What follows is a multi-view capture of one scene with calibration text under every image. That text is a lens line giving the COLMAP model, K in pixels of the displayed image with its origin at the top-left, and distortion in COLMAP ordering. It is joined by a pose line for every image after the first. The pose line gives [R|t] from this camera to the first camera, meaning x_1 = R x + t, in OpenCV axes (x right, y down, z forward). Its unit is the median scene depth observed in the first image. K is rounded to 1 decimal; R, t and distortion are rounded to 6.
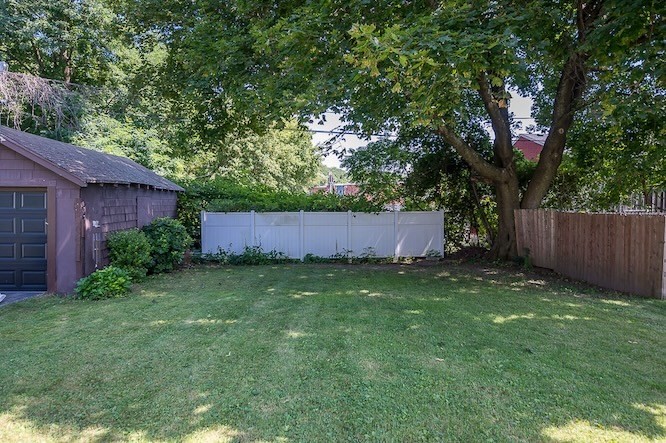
lens RADIAL K [[387.6, 0, 333.3], [0, 387.6, 216.3], [0, 0, 1]] dist [-0.004562, -0.000772]
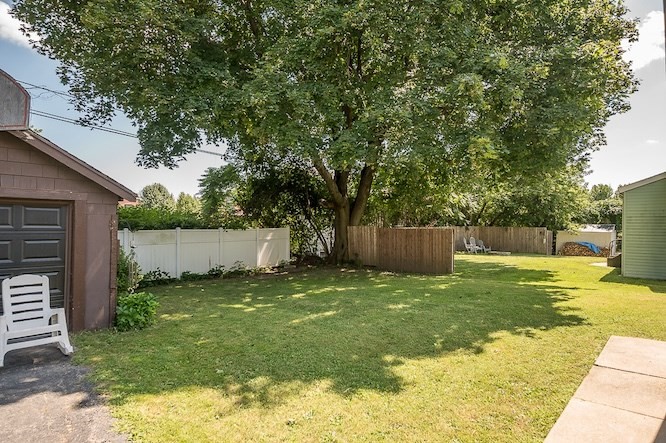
lens RADIAL K [[384.4, 0, 336.1], [0, 384.4, 219.9], [0, 0, 1]] dist [-0.005186, 0.001090]
pose [[0.714554, 0.008335, 0.699530, -0.538989], [0.015860, 0.999479, -0.028109, -0.002172], [-0.699400, 0.031180, 0.714050, 0.027344]]
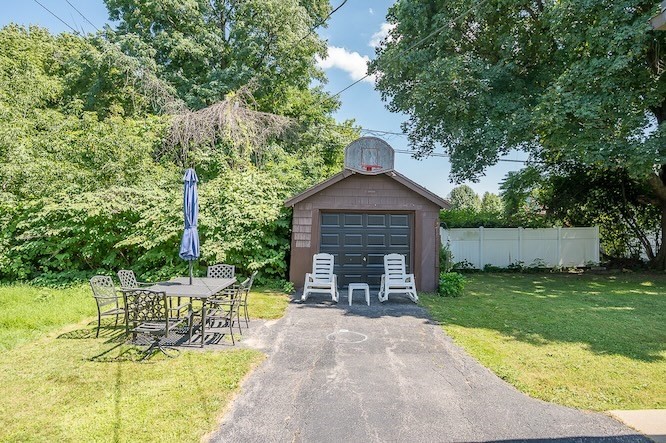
lens RADIAL K [[384.4, 0, 332.5], [0, 384.4, 218.9], [0, 0, 1]] dist [-0.005186, 0.001090]
pose [[0.999953, -0.000735, 0.009705, -0.610803], [0.001044, 0.999491, -0.031891, -0.003151], [-0.009677, 0.031899, 0.999444, -0.171058]]
